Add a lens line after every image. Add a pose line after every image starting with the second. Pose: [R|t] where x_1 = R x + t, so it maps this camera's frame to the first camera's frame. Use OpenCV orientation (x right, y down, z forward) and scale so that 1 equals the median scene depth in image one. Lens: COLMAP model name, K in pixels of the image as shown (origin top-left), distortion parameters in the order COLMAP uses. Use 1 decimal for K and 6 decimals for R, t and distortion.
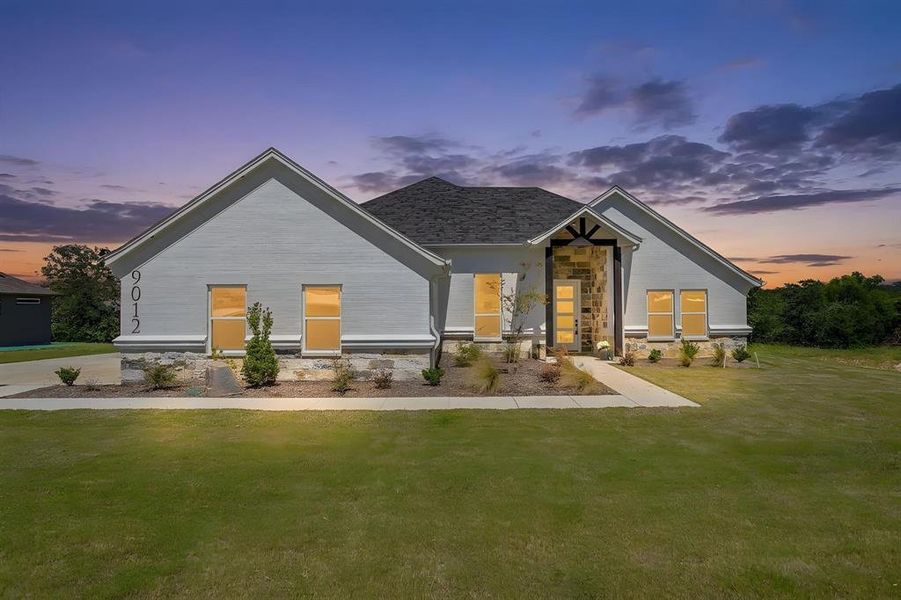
lens RADIAL K [[466.3, 0, 453.5], [0, 466.3, 303.0], [0, 0, 1]] dist [-0.029527, 0.000955]
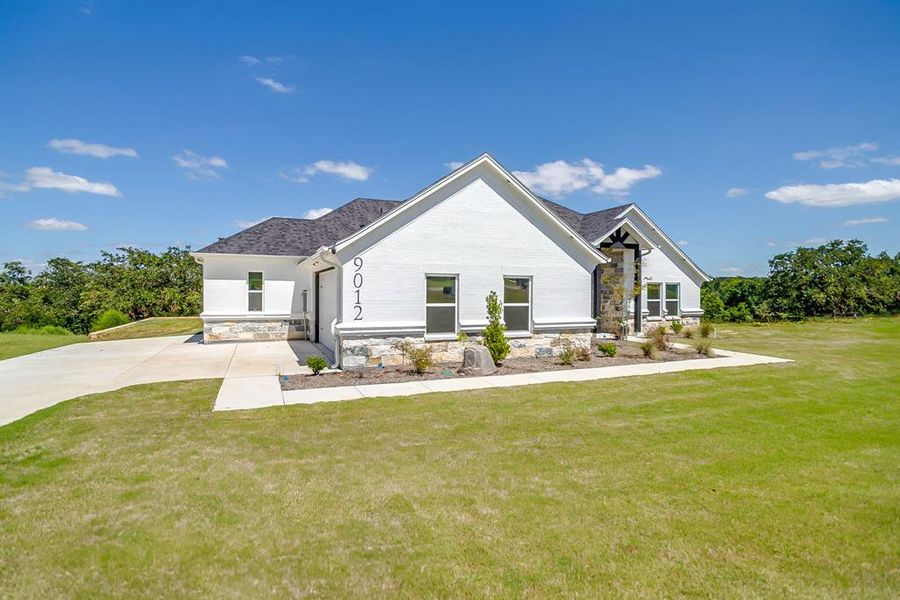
lens RADIAL K [[465.8, 0, 426.5], [0, 465.8, 290.0], [0, 0, 1]] dist [-0.029527, 0.000955]
pose [[0.925789, 0.008433, 0.377946, -0.843300], [-0.008809, 0.999961, -0.000735, -0.000003], [-0.377938, -0.002649, 0.925827, 0.010709]]
